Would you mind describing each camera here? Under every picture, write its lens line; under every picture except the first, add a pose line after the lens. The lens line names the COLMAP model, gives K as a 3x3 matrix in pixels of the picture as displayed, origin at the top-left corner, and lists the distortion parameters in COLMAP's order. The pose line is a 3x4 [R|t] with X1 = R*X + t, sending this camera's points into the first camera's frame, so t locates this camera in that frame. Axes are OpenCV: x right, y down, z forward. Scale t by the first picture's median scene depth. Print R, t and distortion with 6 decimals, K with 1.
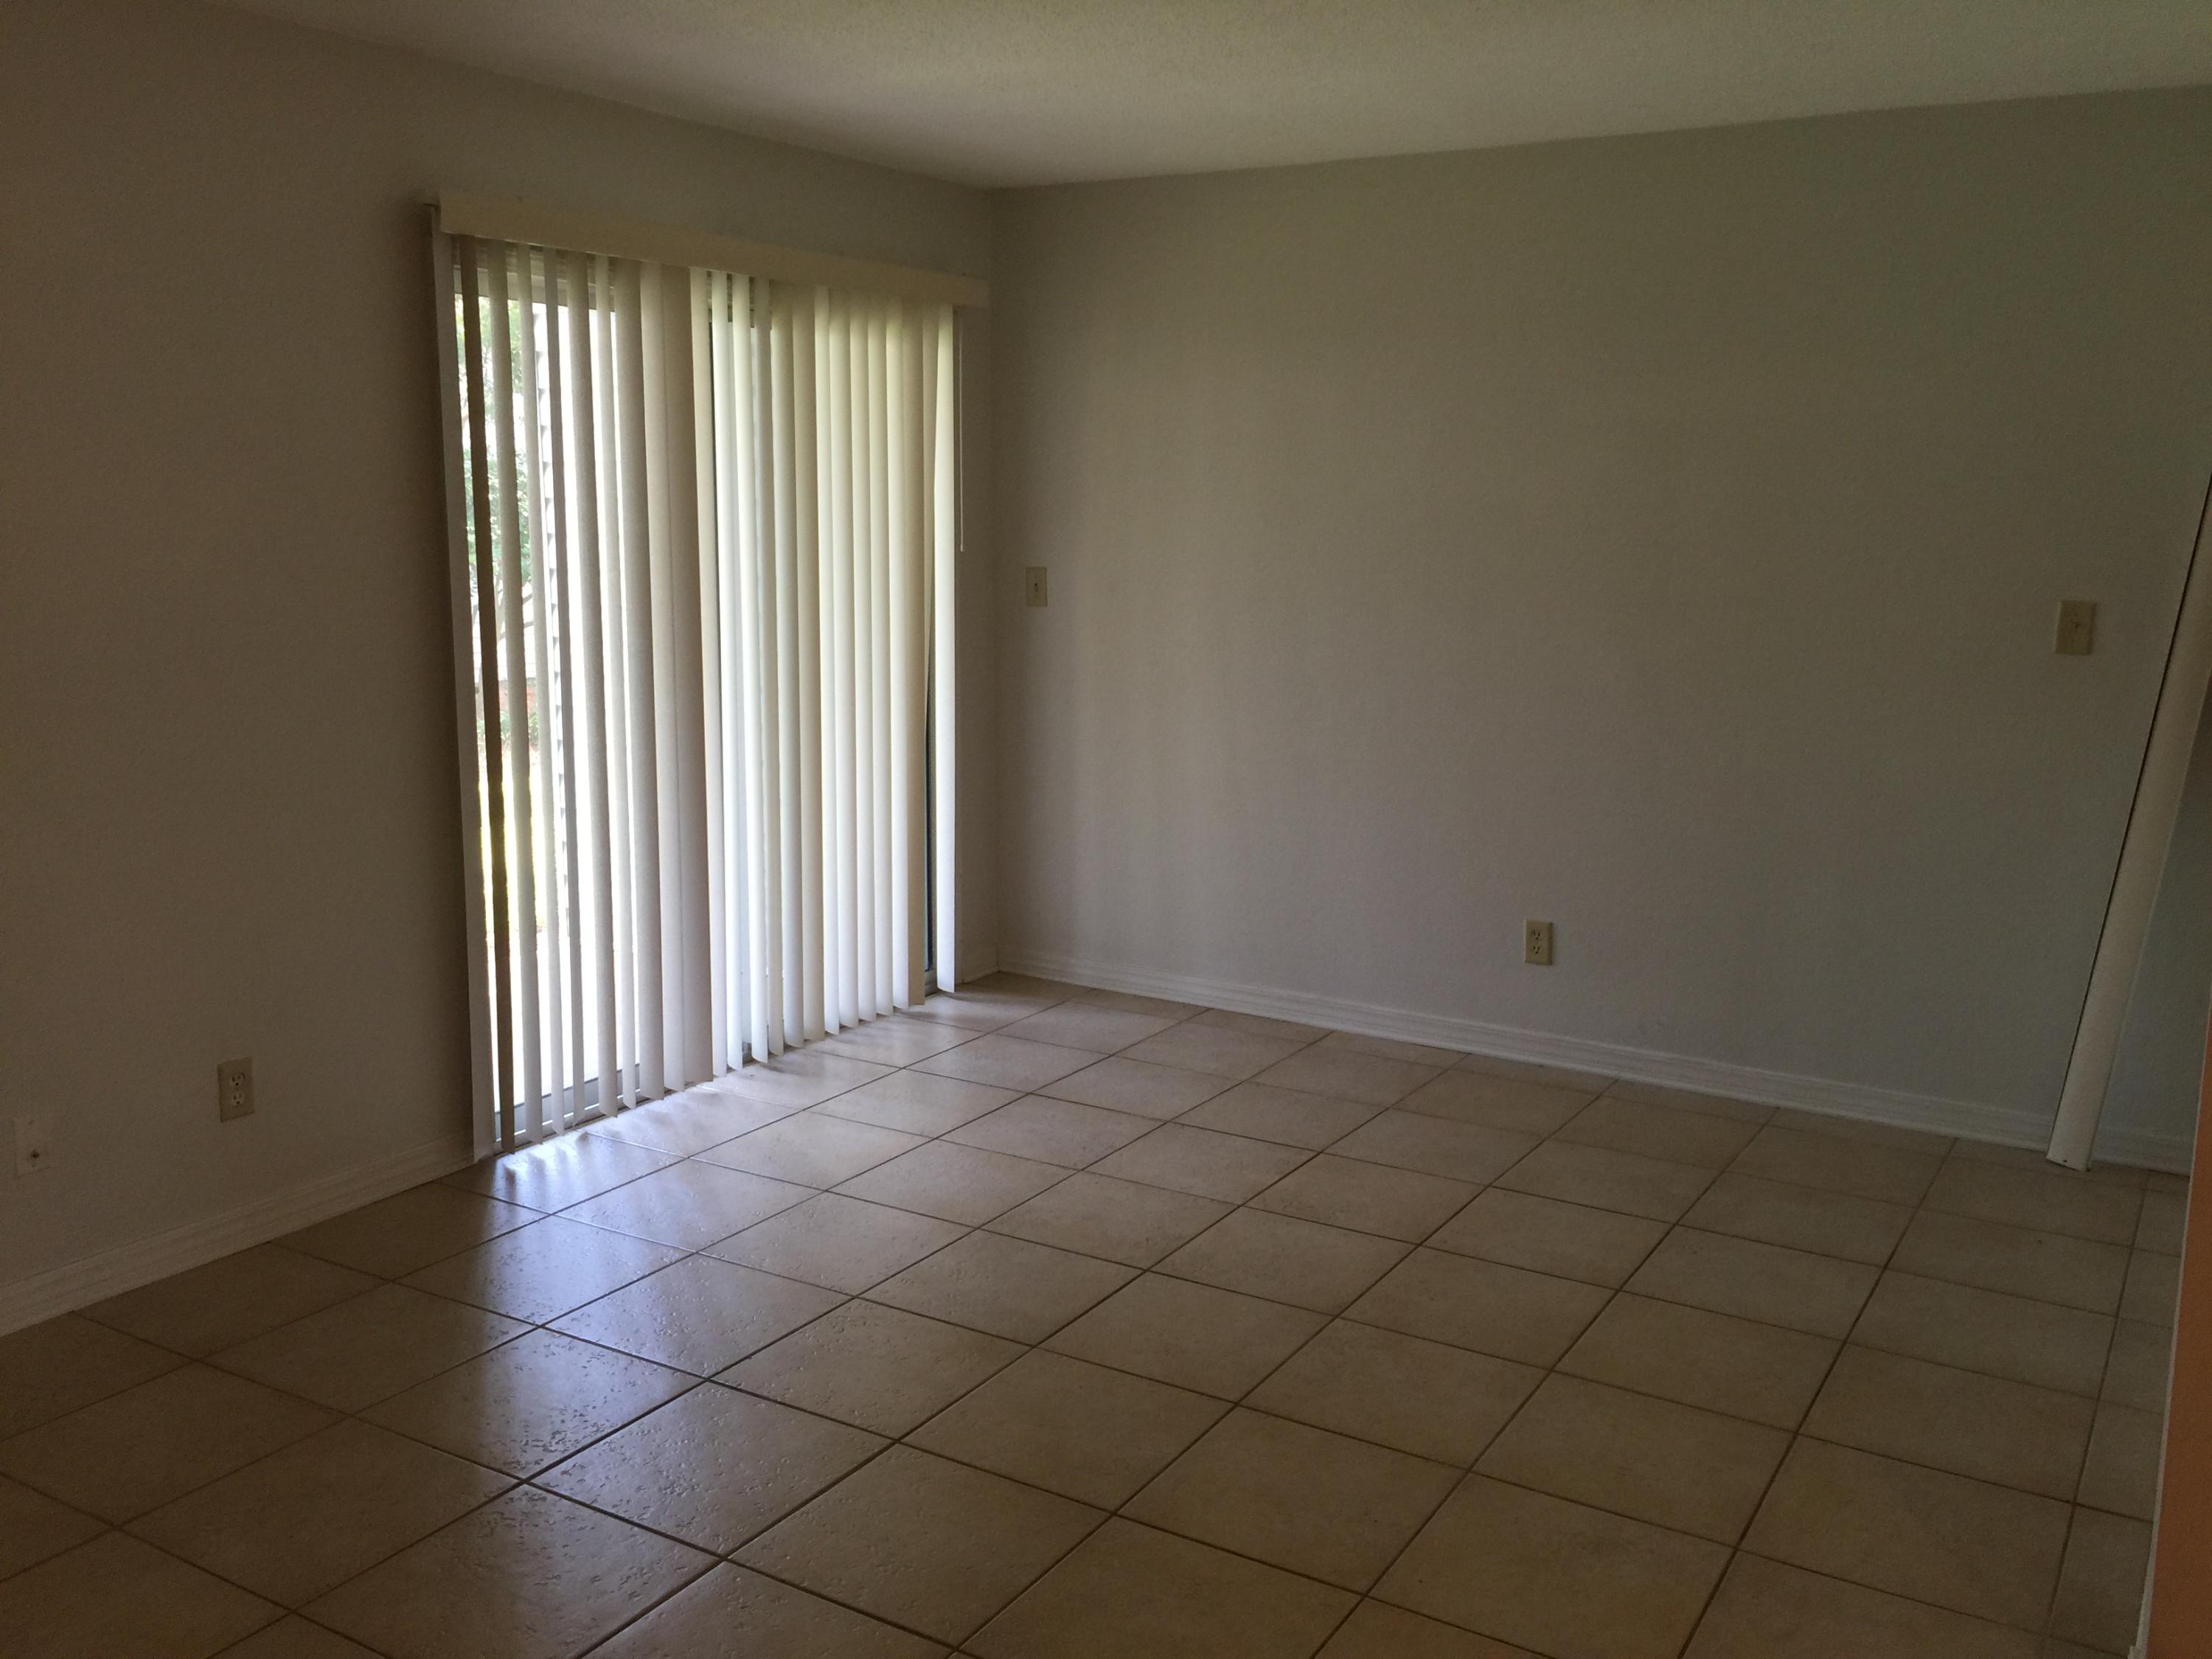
lens RADIAL K [[1940.9, 0, 1100.8], [0, 1940.9, 840.1], [0, 0, 1]] dist [0.083947, -0.105422]
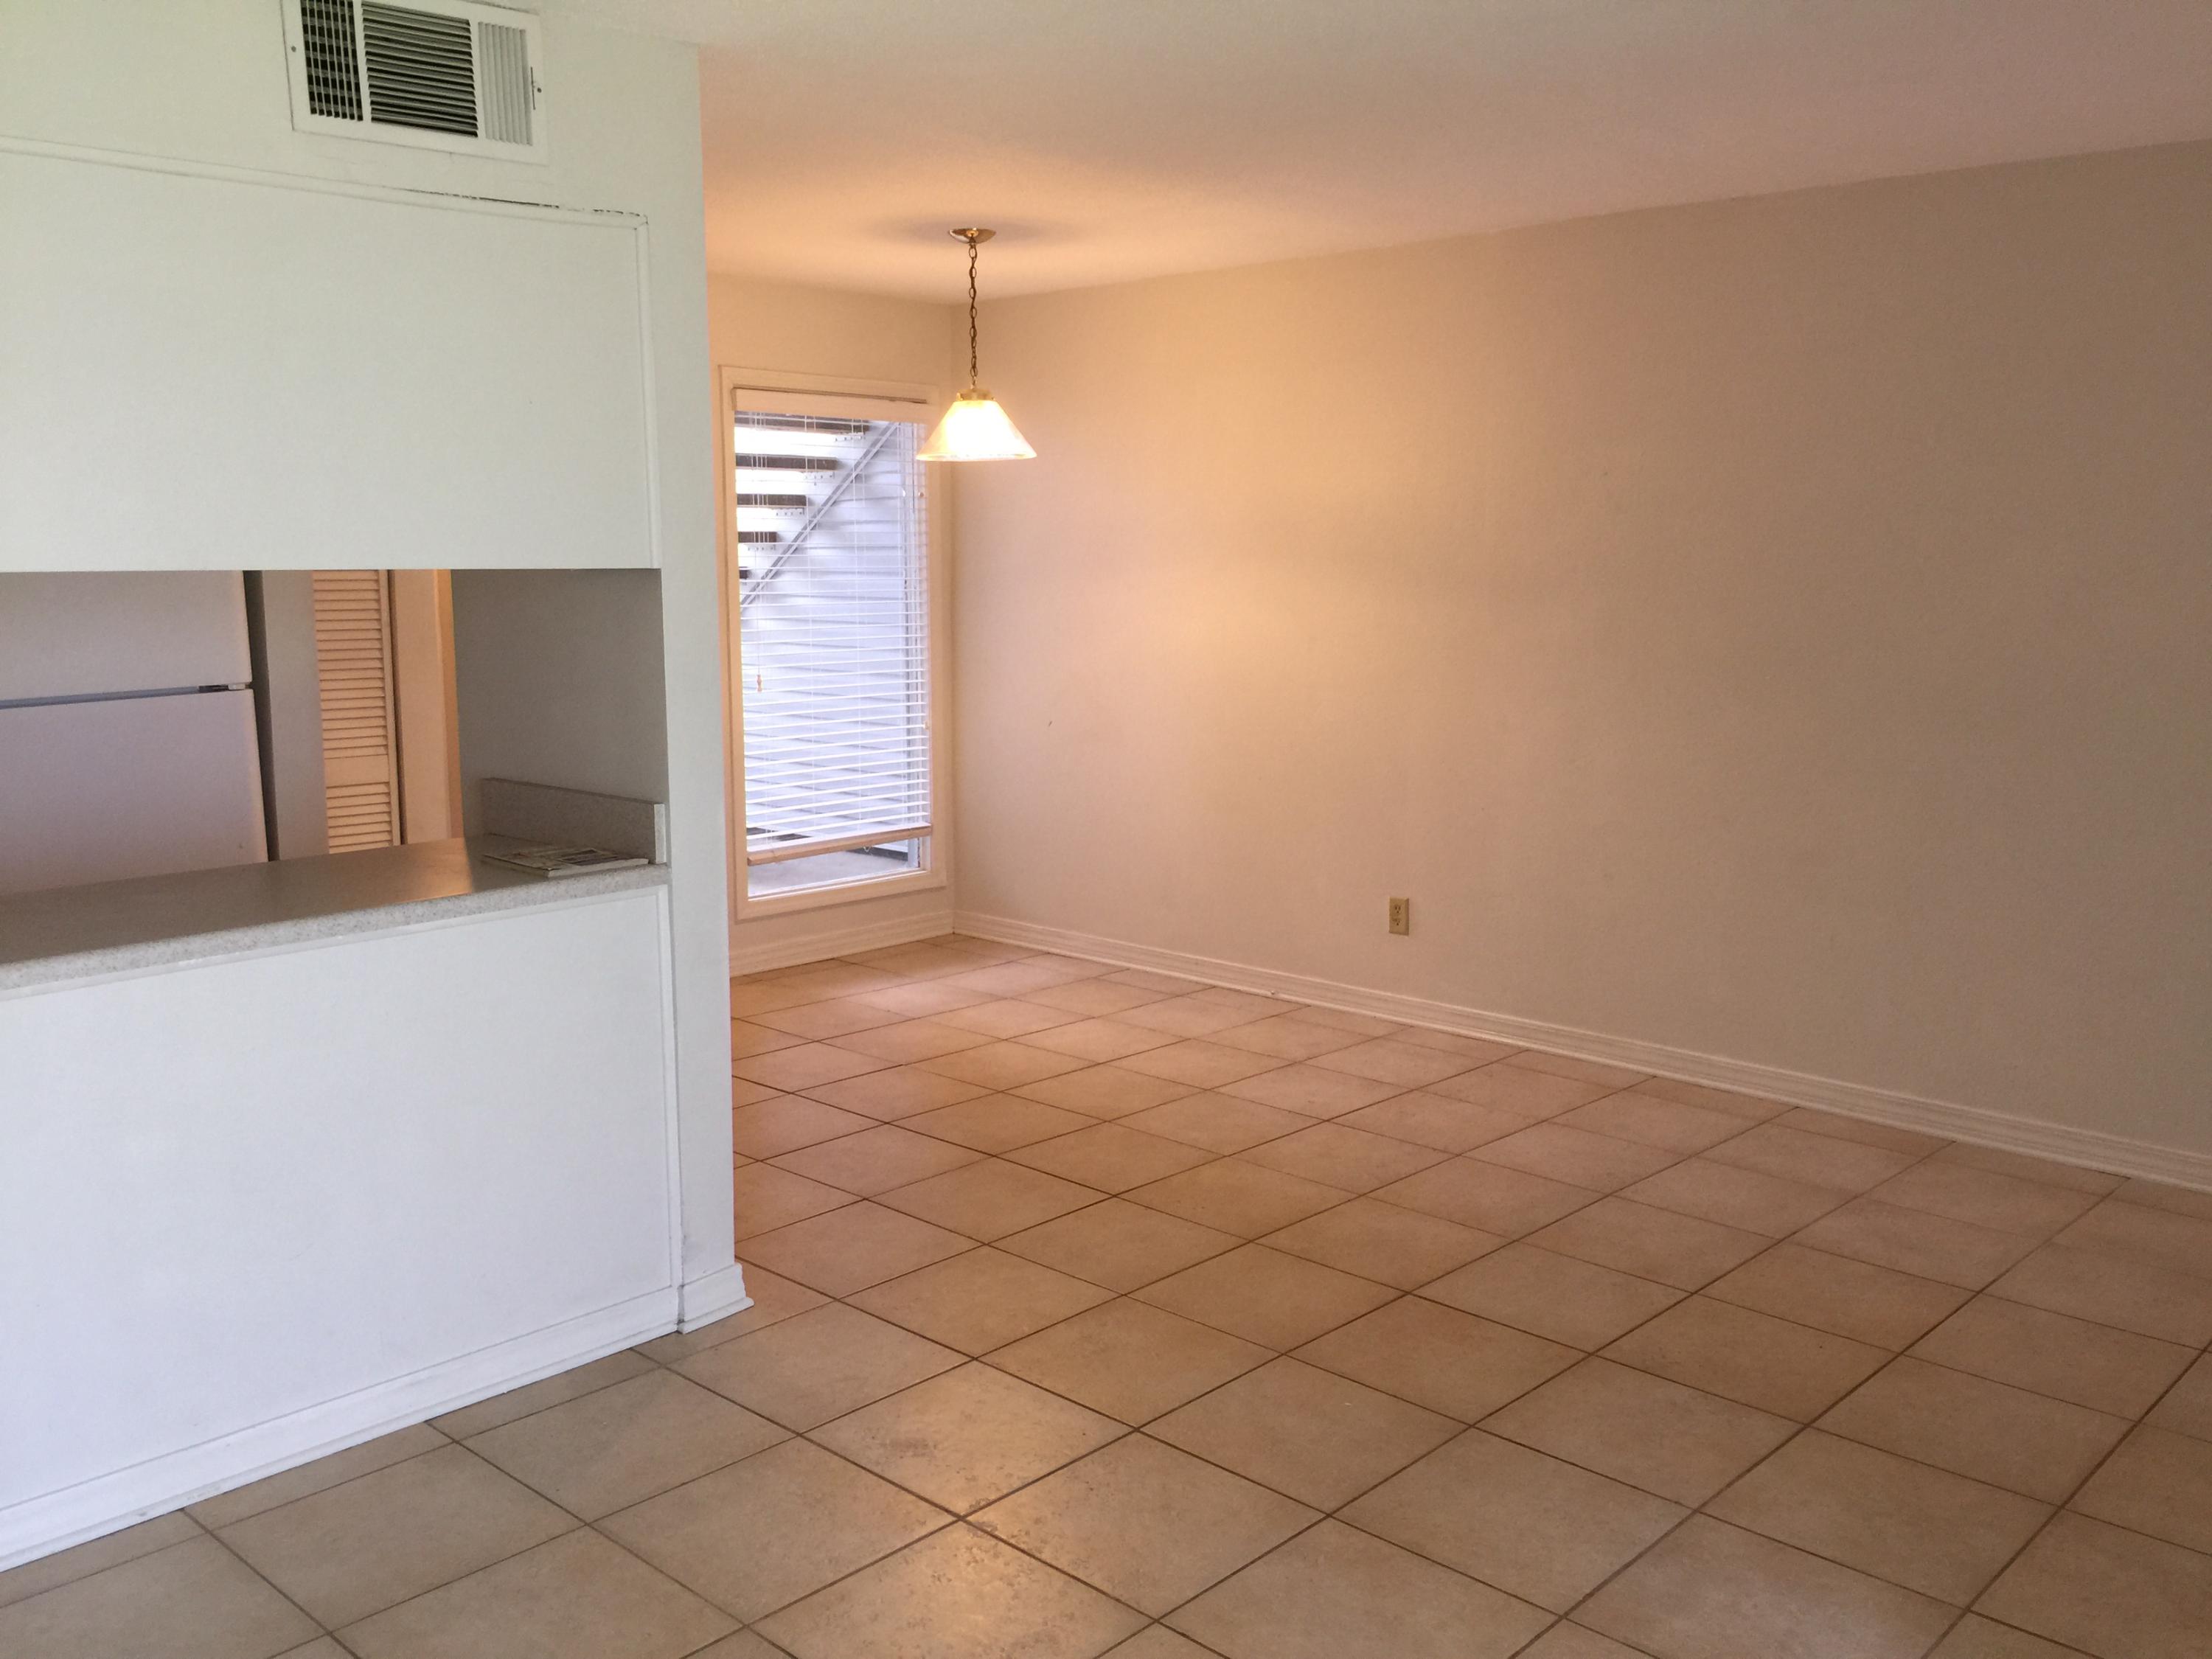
lens RADIAL K [[1940.9, 0, 1114.0], [0, 1940.9, 830.4], [0, 0, 1]] dist [0.083947, -0.105422]
pose [[0.975571, 0.018448, -0.218910, 0.306306], [-0.025420, 0.999254, -0.029075, 0.038951], [0.218210, 0.033929, 0.975312, -0.163483]]
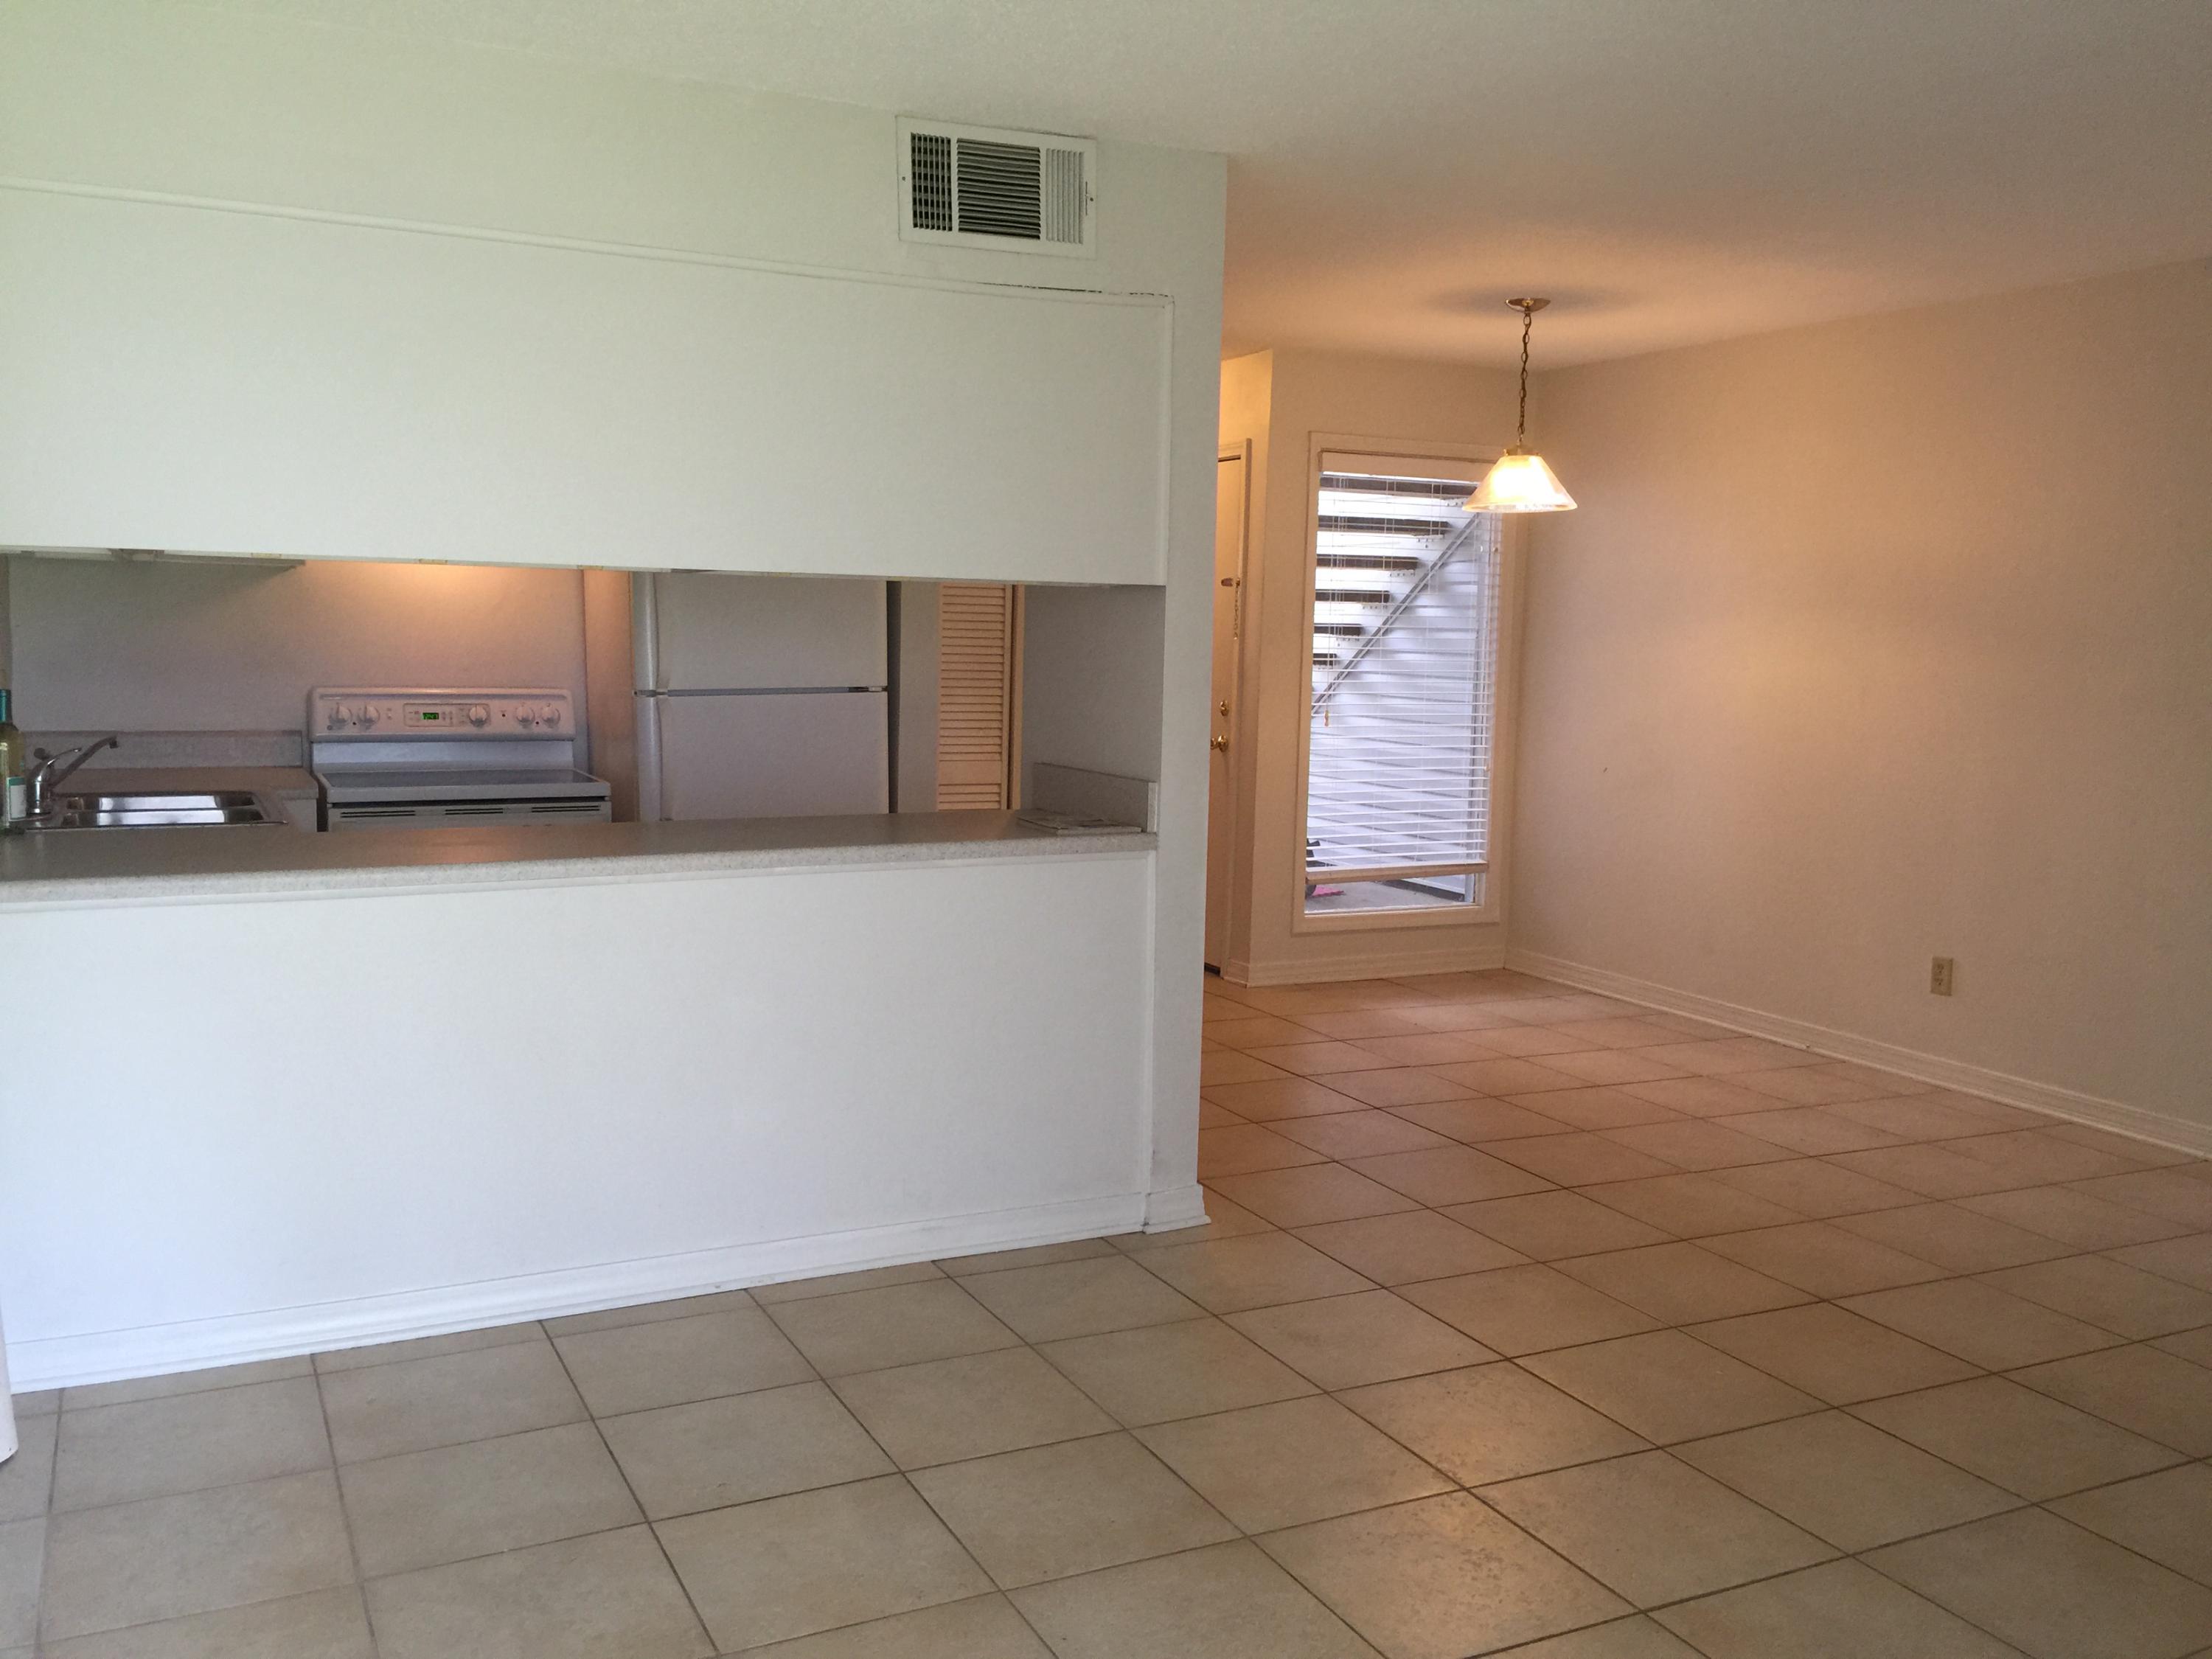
lens RADIAL K [[1940.9, 0, 1101.8], [0, 1940.9, 828.7], [0, 0, 1]] dist [0.083947, -0.105422]
pose [[0.838480, 0.064669, -0.541082, 0.420221], [-0.107239, 0.993098, -0.047489, 0.072793], [0.534277, 0.097844, 0.839628, -0.222946]]
